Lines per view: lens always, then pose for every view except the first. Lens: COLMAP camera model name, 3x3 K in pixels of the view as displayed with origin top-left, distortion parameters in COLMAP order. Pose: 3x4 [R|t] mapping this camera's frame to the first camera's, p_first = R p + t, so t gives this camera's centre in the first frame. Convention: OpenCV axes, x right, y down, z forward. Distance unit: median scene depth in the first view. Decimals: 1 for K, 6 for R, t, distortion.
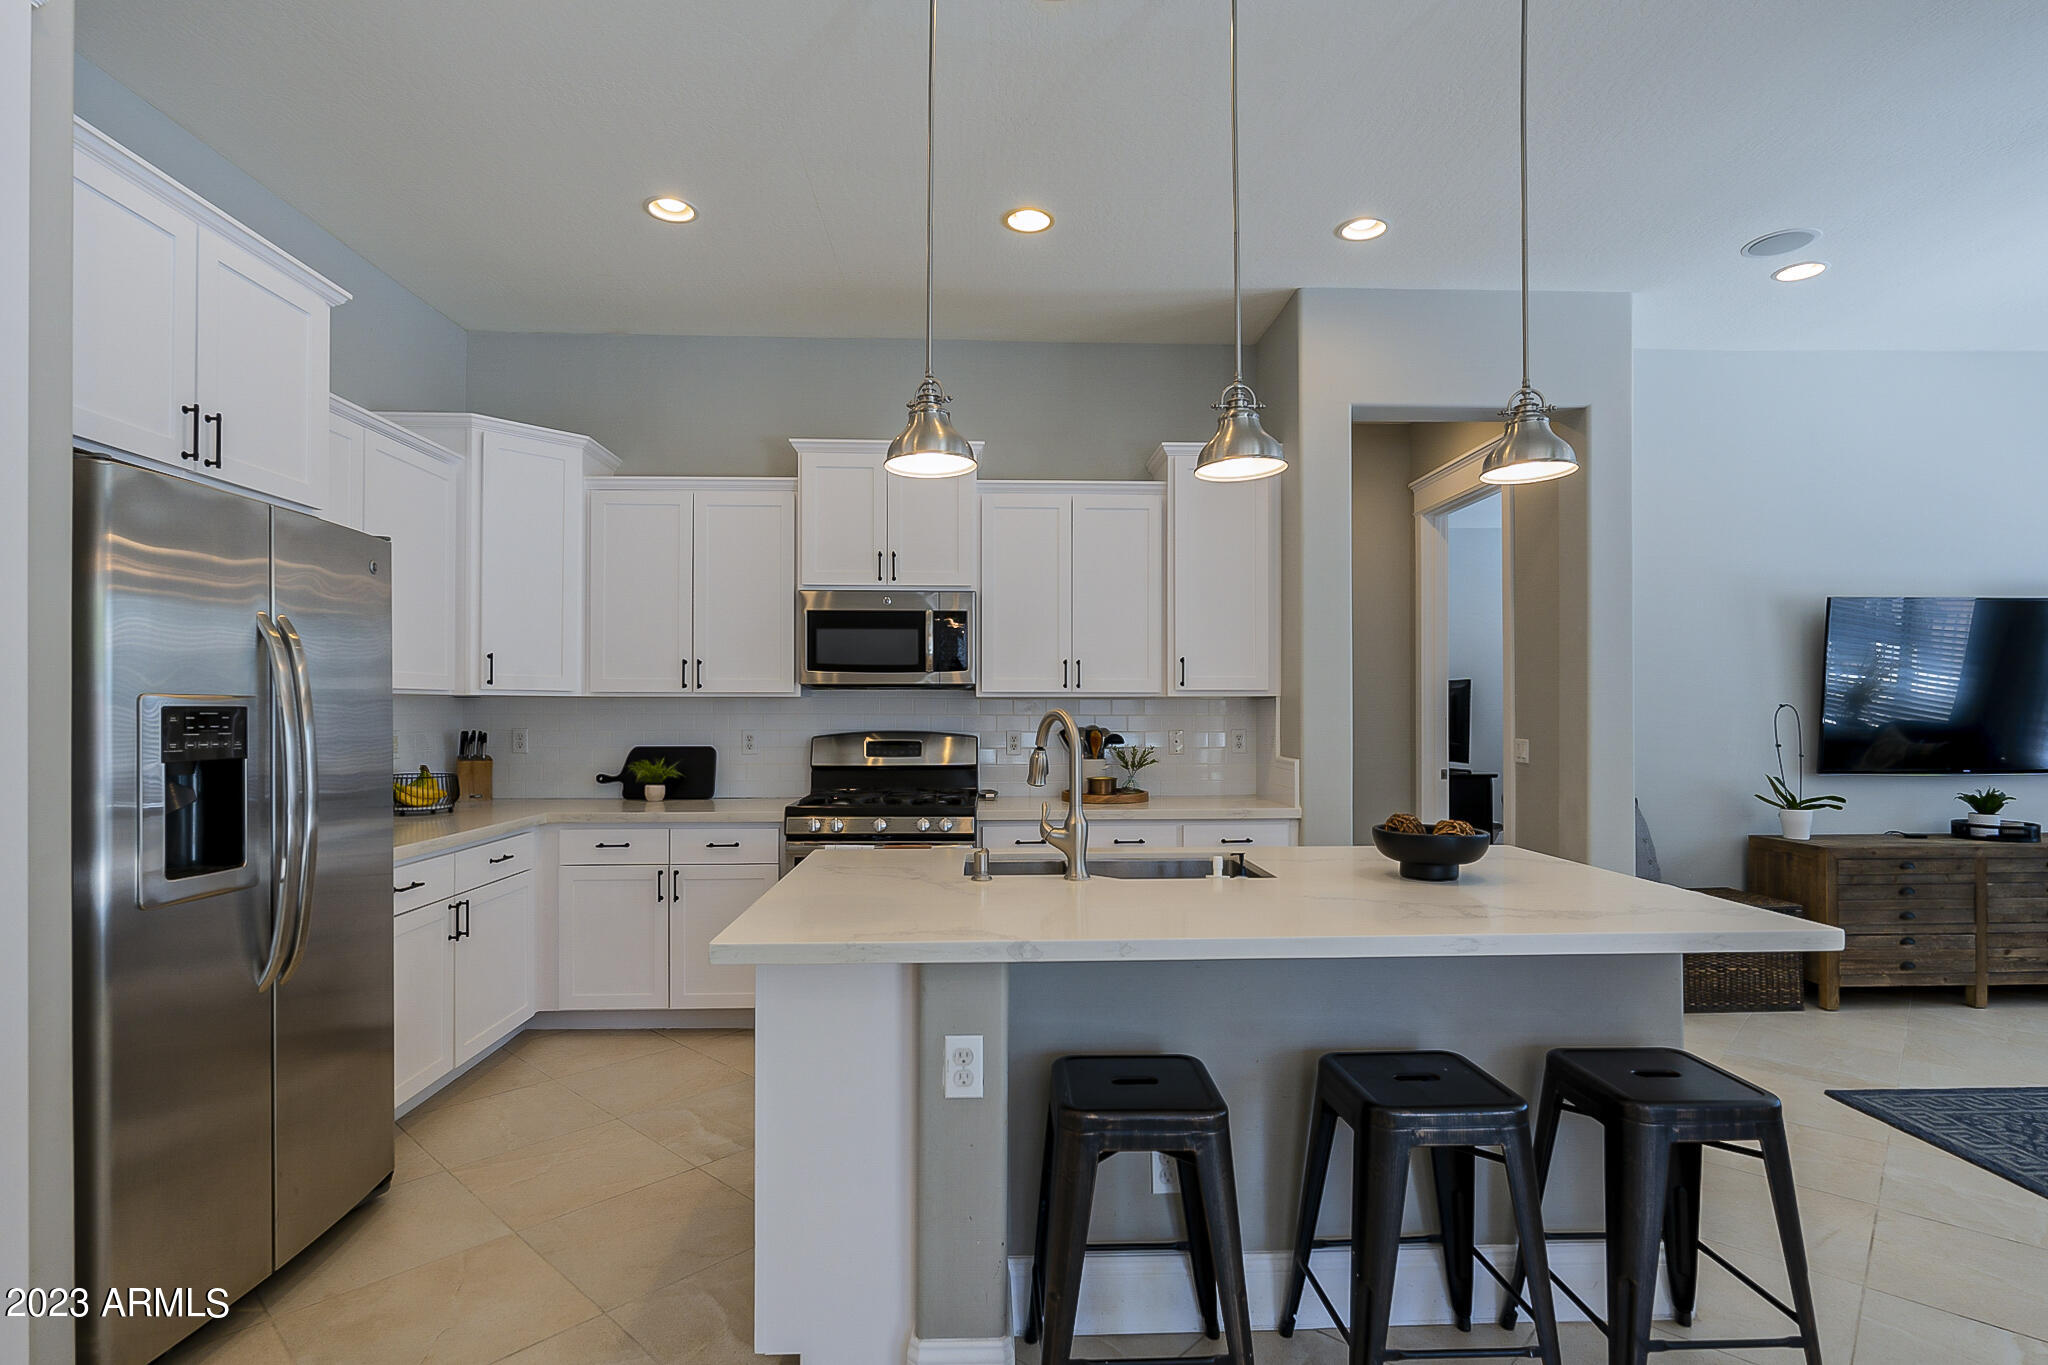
lens RADIAL K [[1002.9, 0, 1024.6], [0, 1002.9, 703.1], [0, 0, 1]] dist [-0.002274, -0.000239]
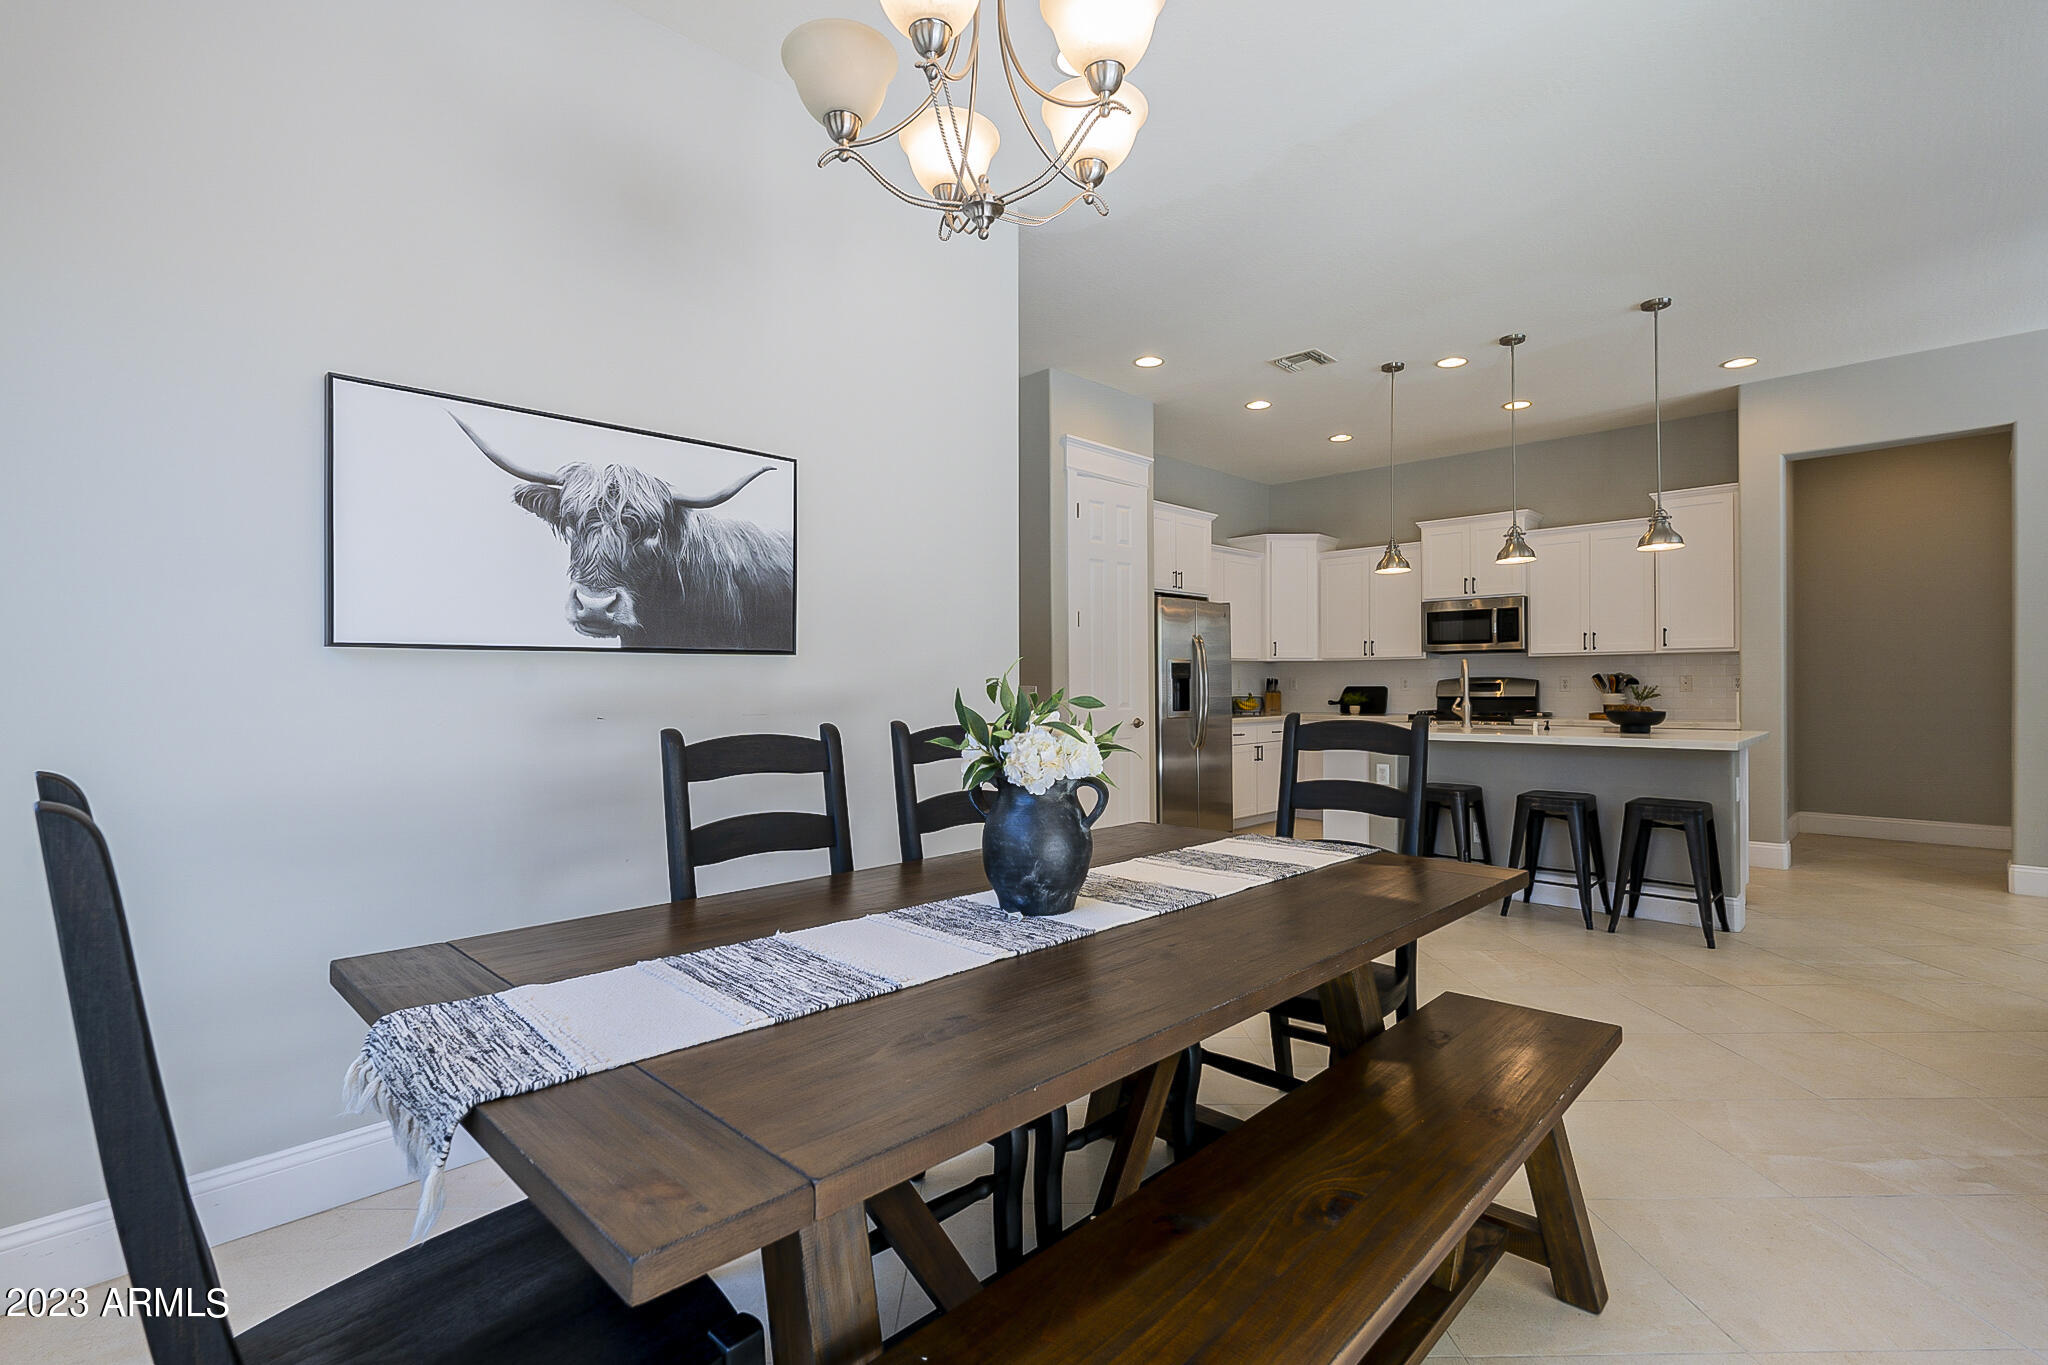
lens RADIAL K [[949.7, 0, 1024.0], [0, 949.7, 682.5], [0, 0, 1]] dist [-0.000080, 0.000314]
pose [[0.688086, -0.004115, -0.725618, 0.546997], [0.009519, 0.999949, 0.003356, 0.025460], [0.725567, -0.009216, 0.688090, -0.761303]]
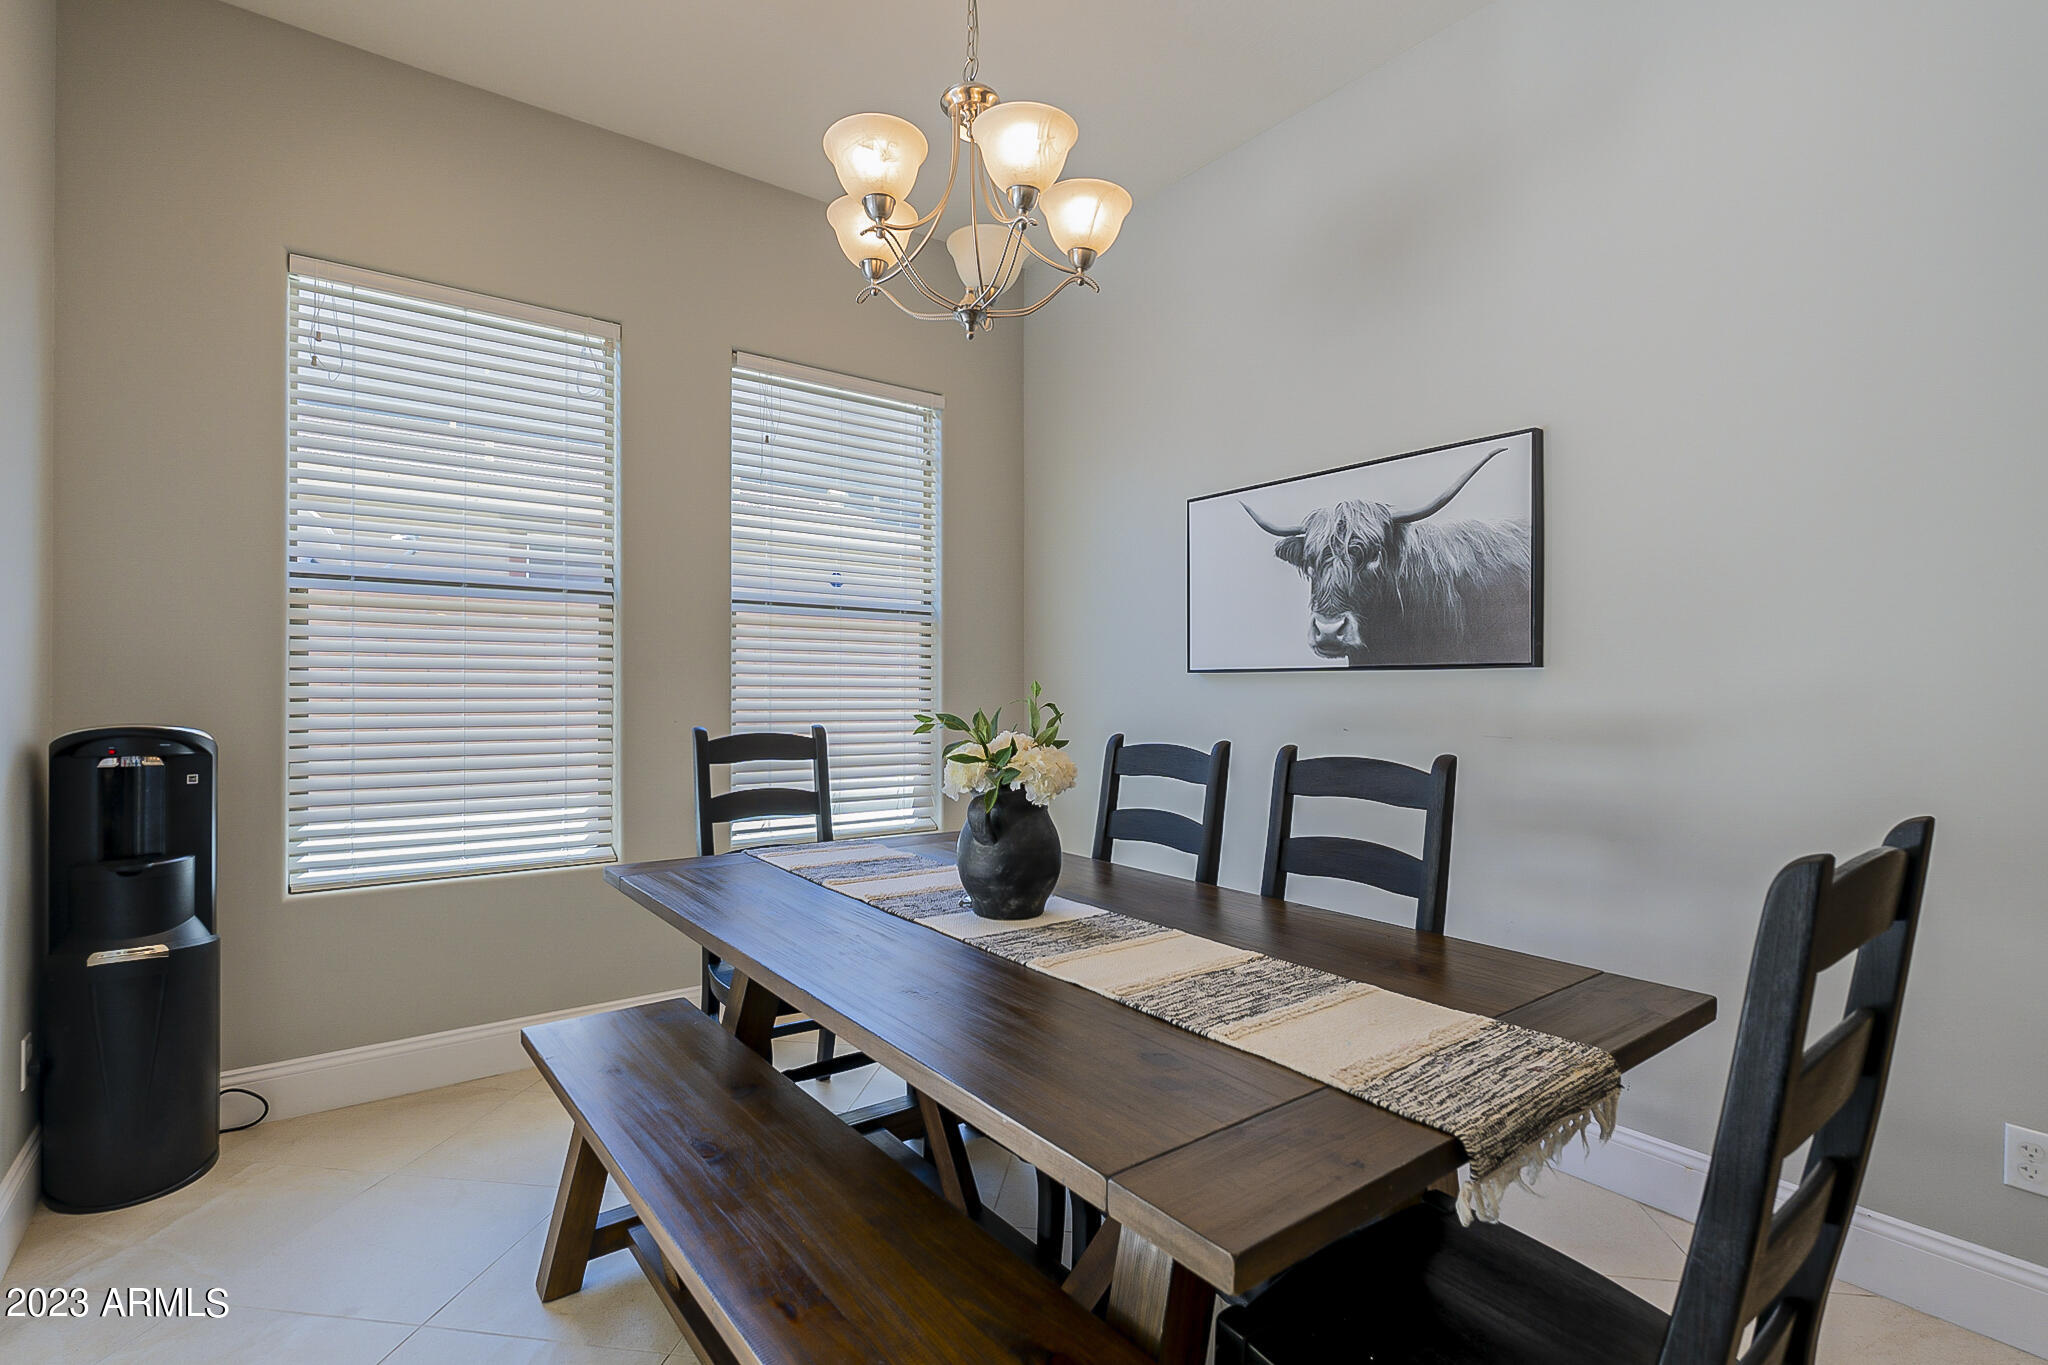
lens RADIAL K [[964.6, 0, 1024.0], [0, 964.6, 682.5], [0, 0, 1]] dist [0.000314, 0.000086]
pose [[-0.818032, -0.005095, -0.575151, 0.508042], [-0.000254, 0.999964, -0.008497, 0.019955], [0.575173, -0.006805, -0.818003, -0.121053]]
